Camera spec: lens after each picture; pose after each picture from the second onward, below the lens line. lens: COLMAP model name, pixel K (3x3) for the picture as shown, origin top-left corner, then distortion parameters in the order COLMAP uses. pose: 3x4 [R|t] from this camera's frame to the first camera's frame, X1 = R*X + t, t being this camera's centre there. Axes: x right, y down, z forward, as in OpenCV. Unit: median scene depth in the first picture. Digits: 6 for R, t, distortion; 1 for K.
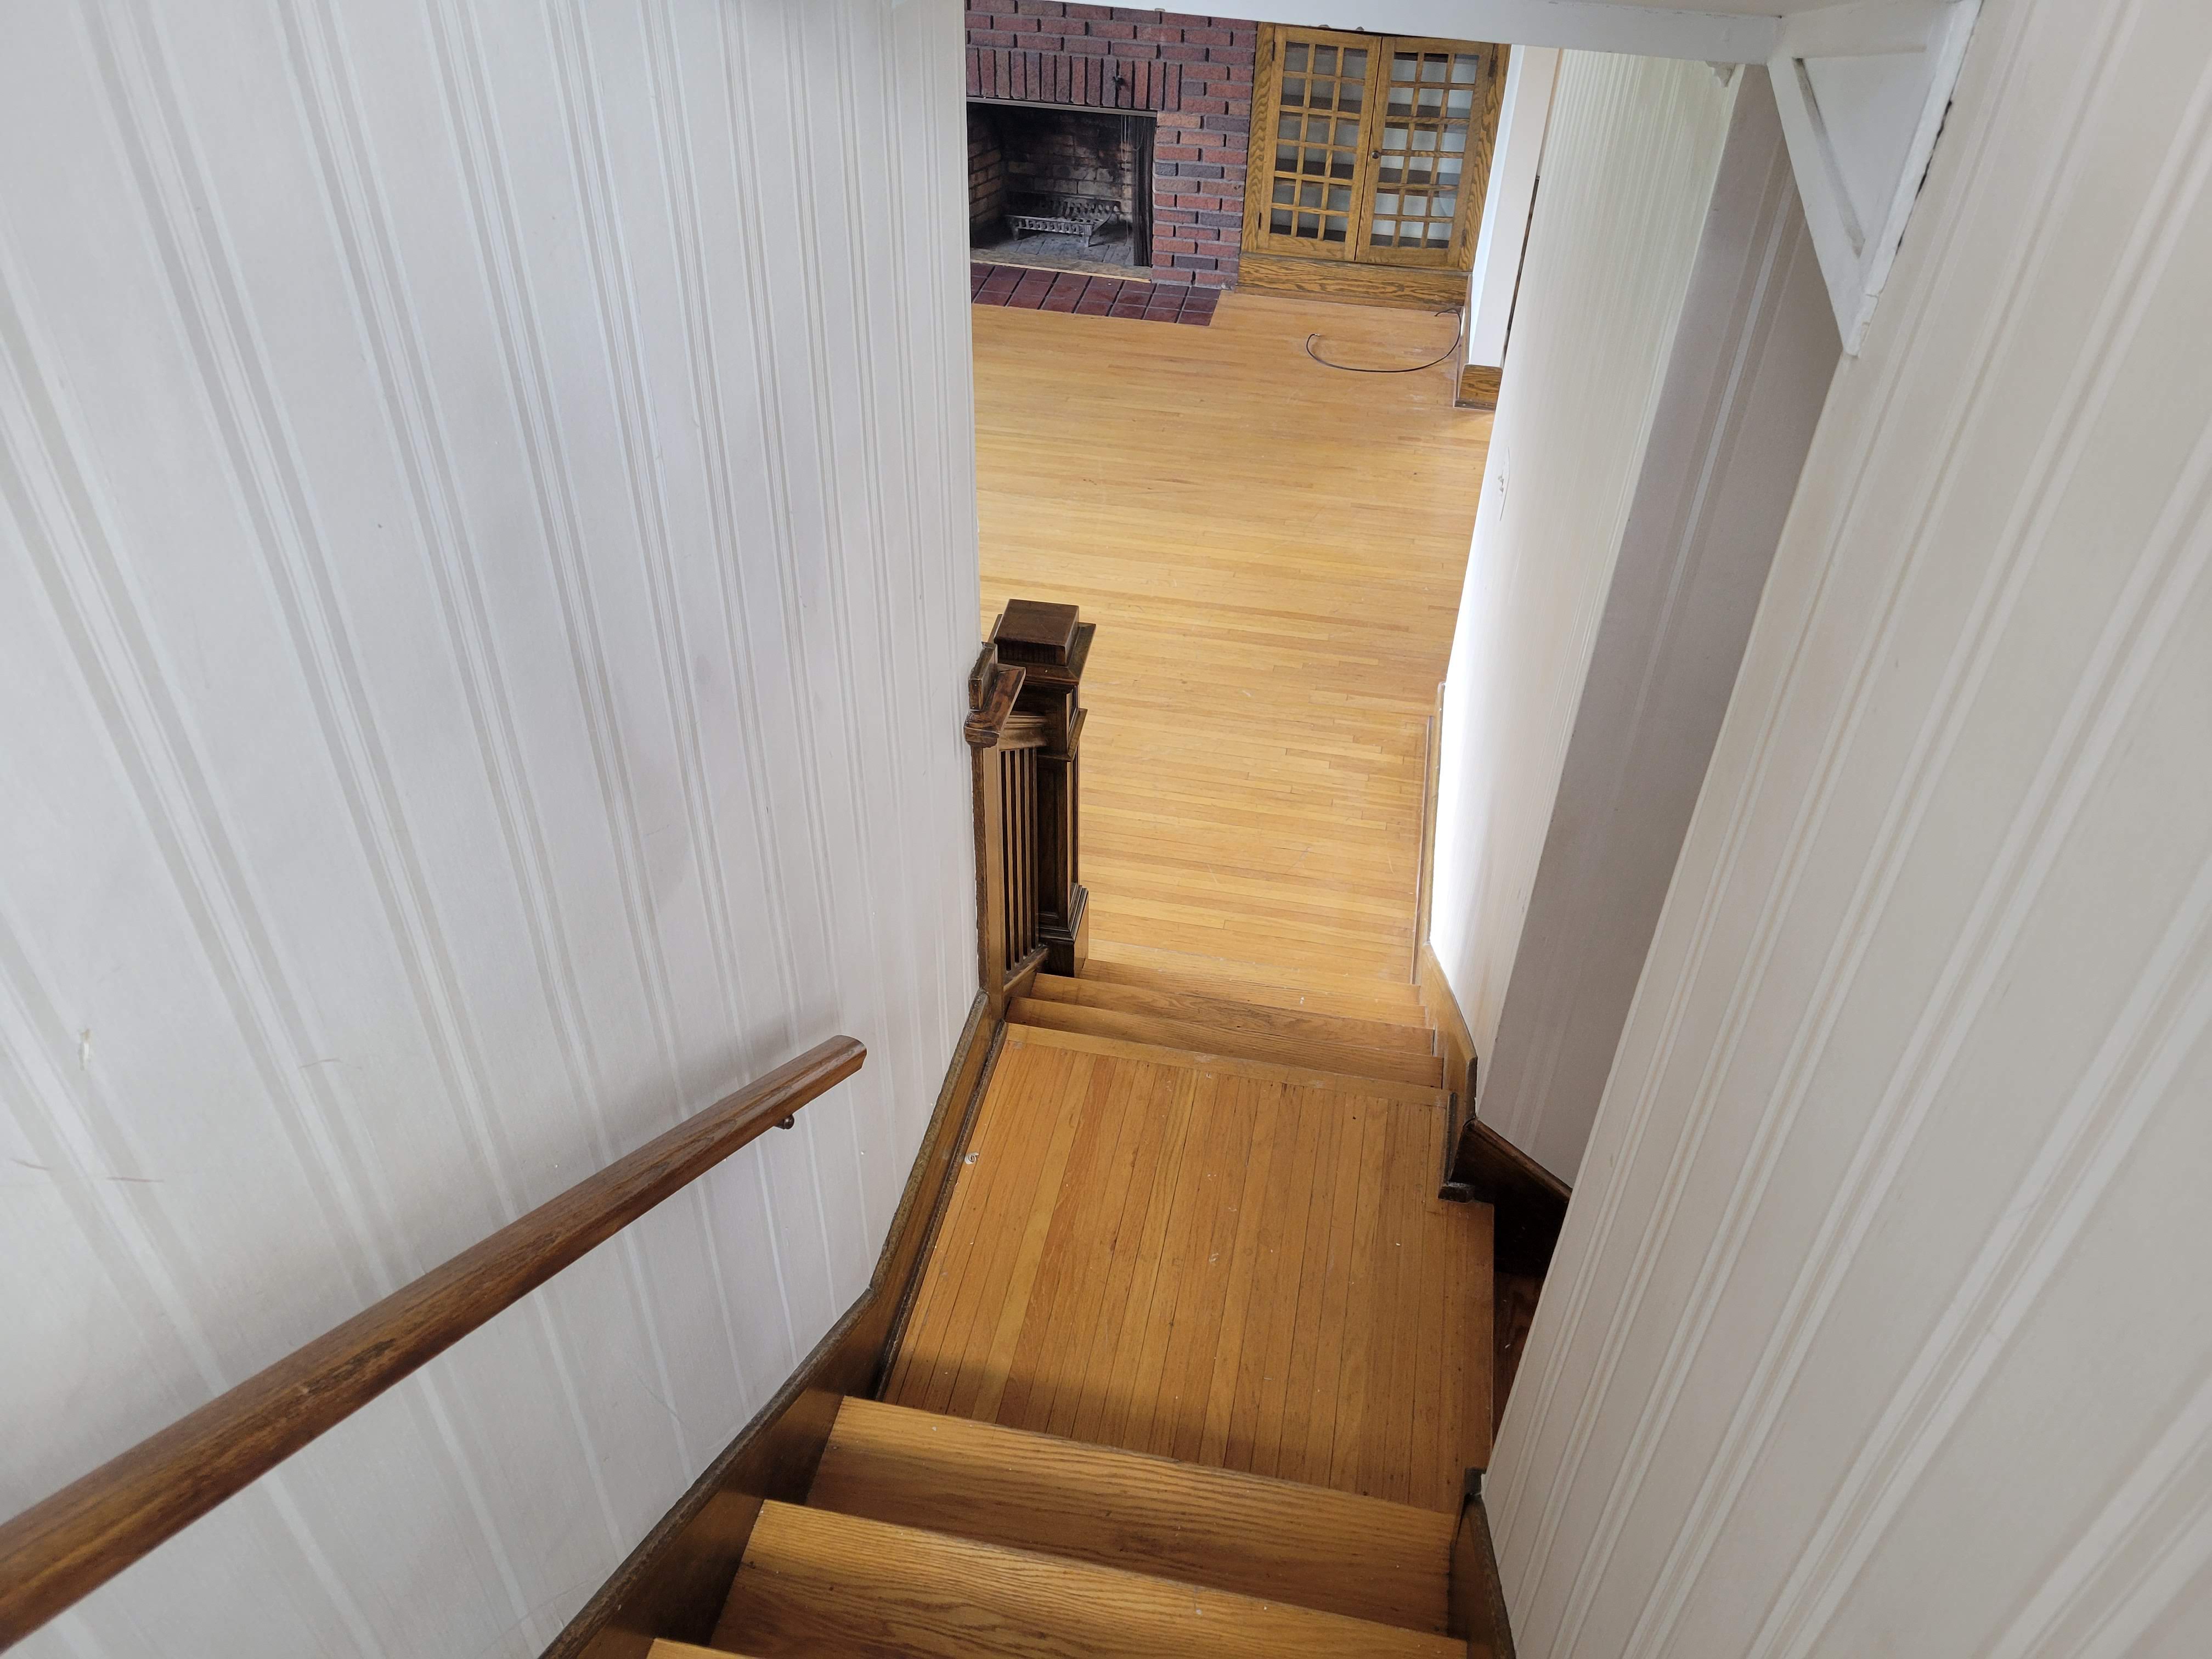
lens RADIAL K [[1657.0, 0, 1104.7], [0, 1657.0, 823.2], [0, 0, 1]] dist [0.055316, -0.033606]
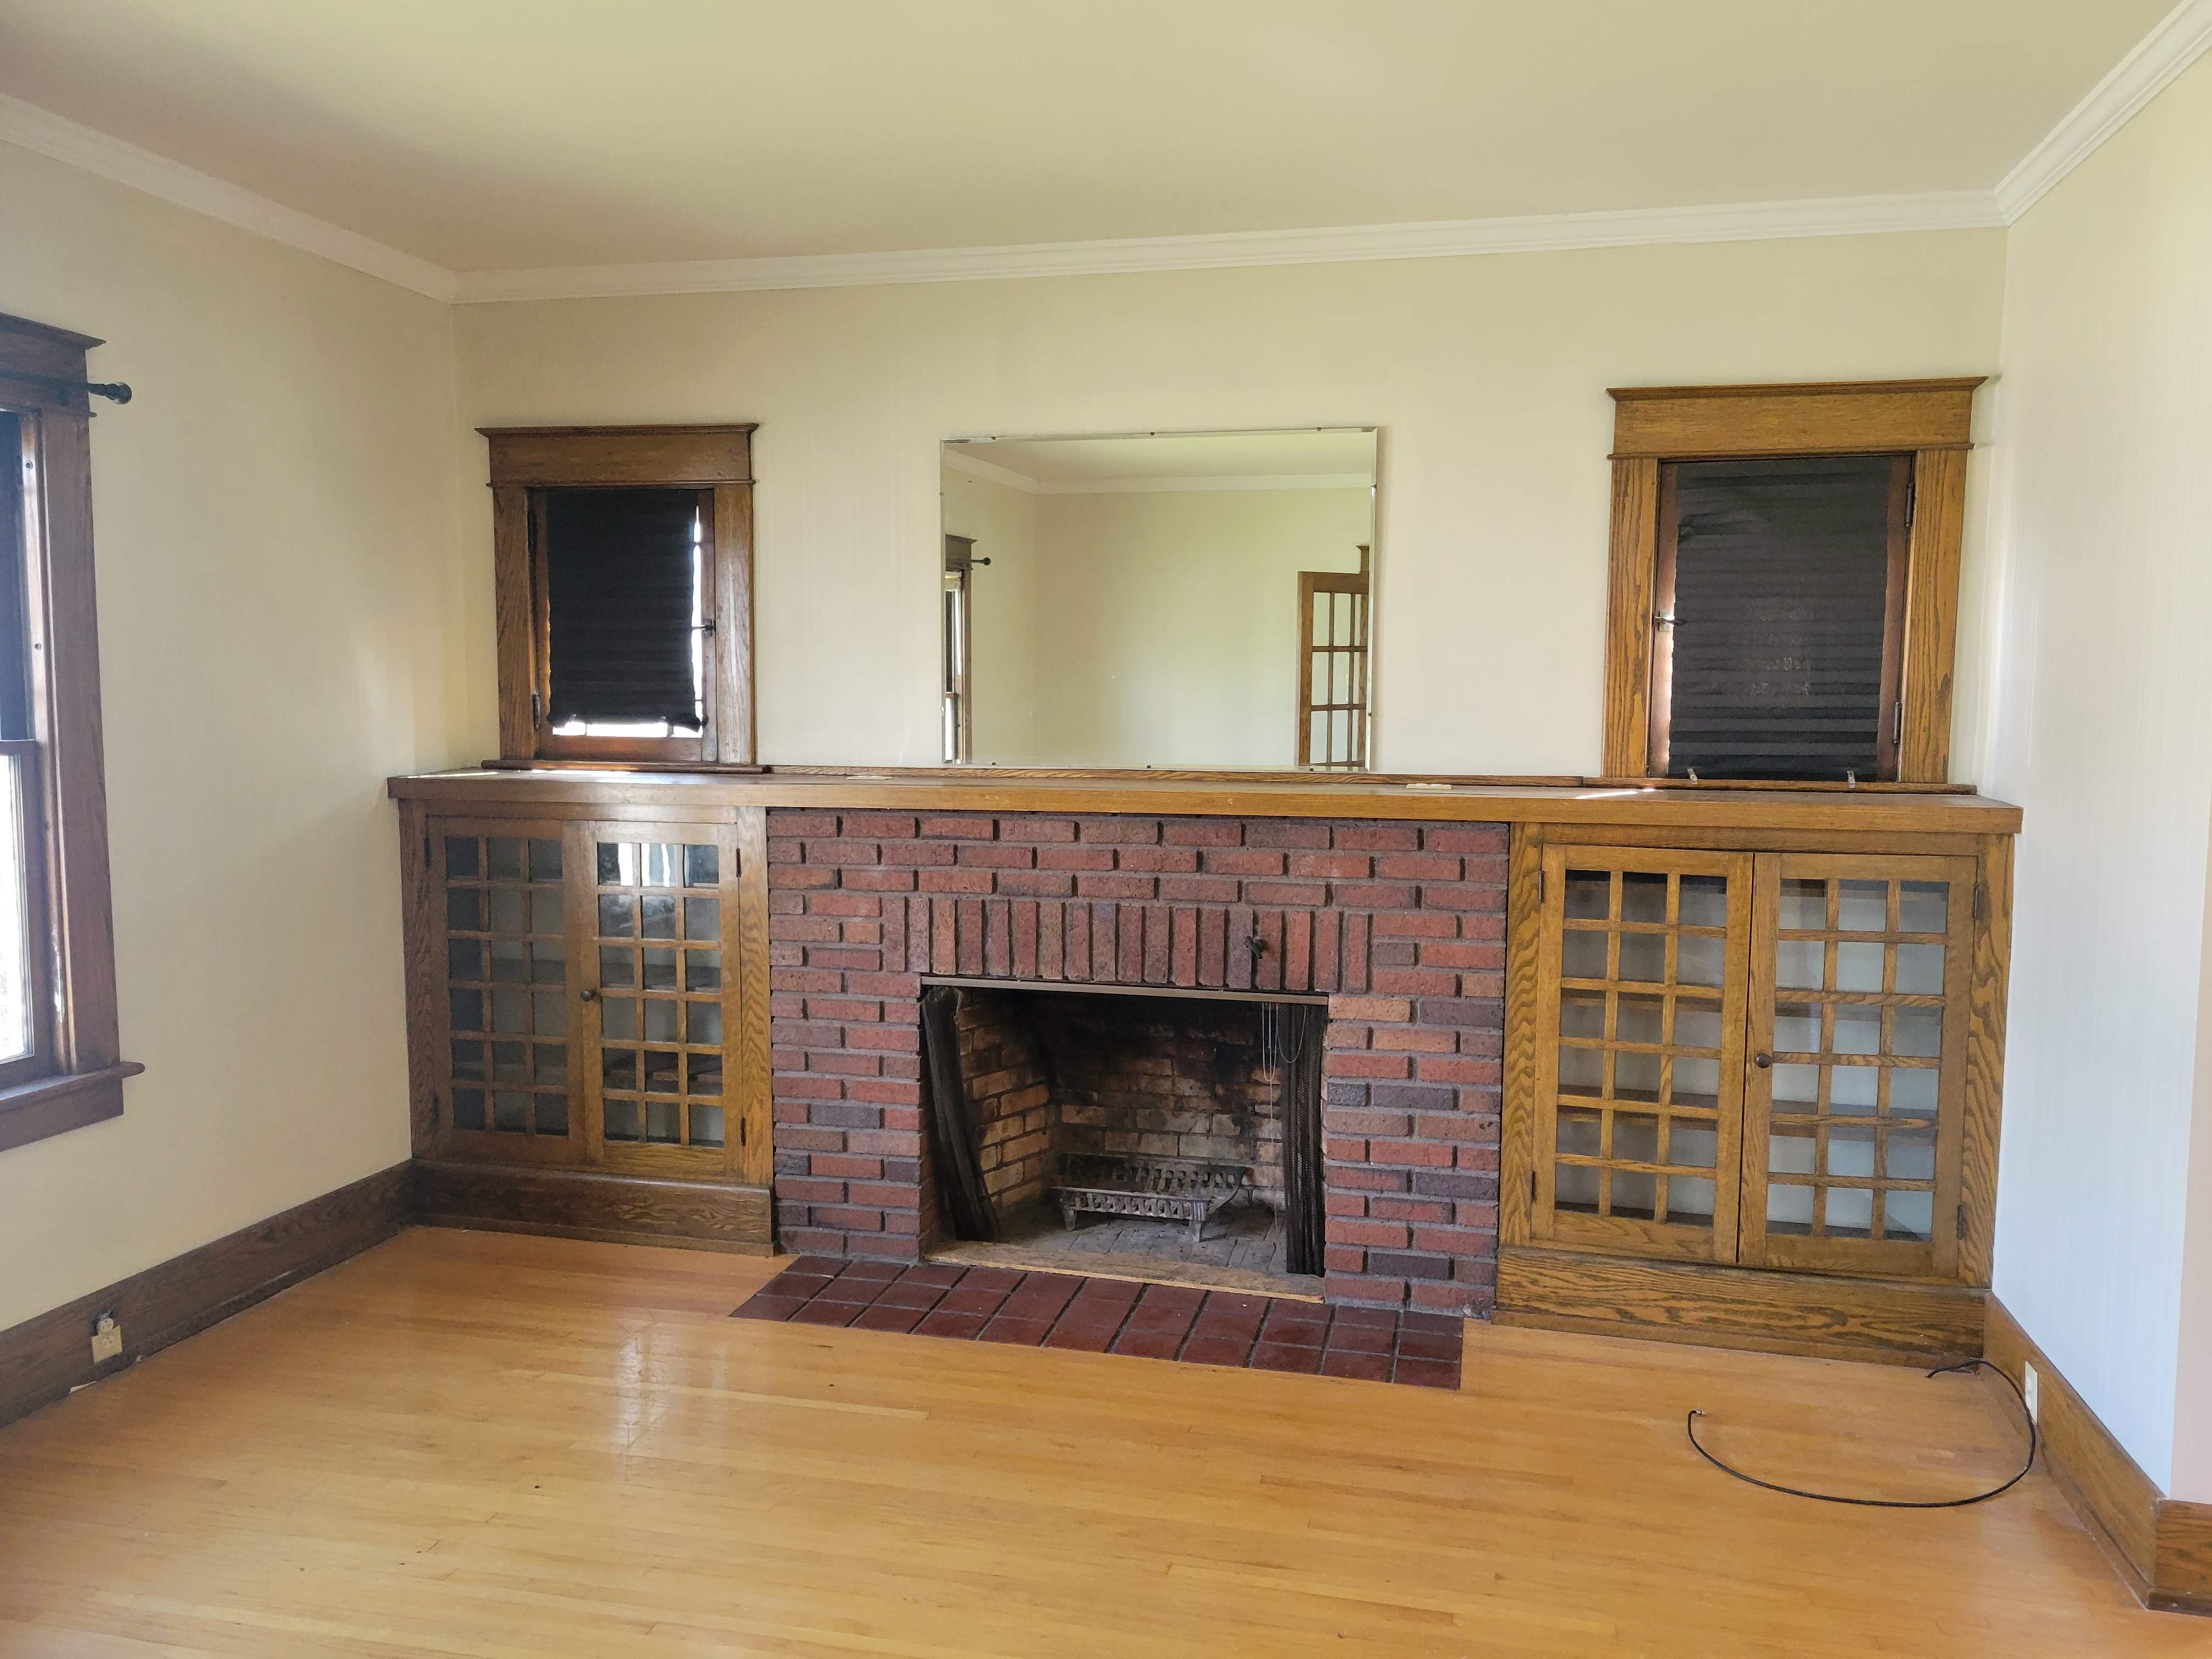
lens RADIAL K [[1657.0, 0, 1108.5], [0, 1657.0, 830.5], [0, 0, 1]] dist [0.055316, -0.033606]
pose [[0.999054, -0.008512, -0.042638, -0.016617], [-0.017420, 0.820151, -0.571881, -0.152451], [0.039838, 0.572083, 0.819228, 0.505066]]
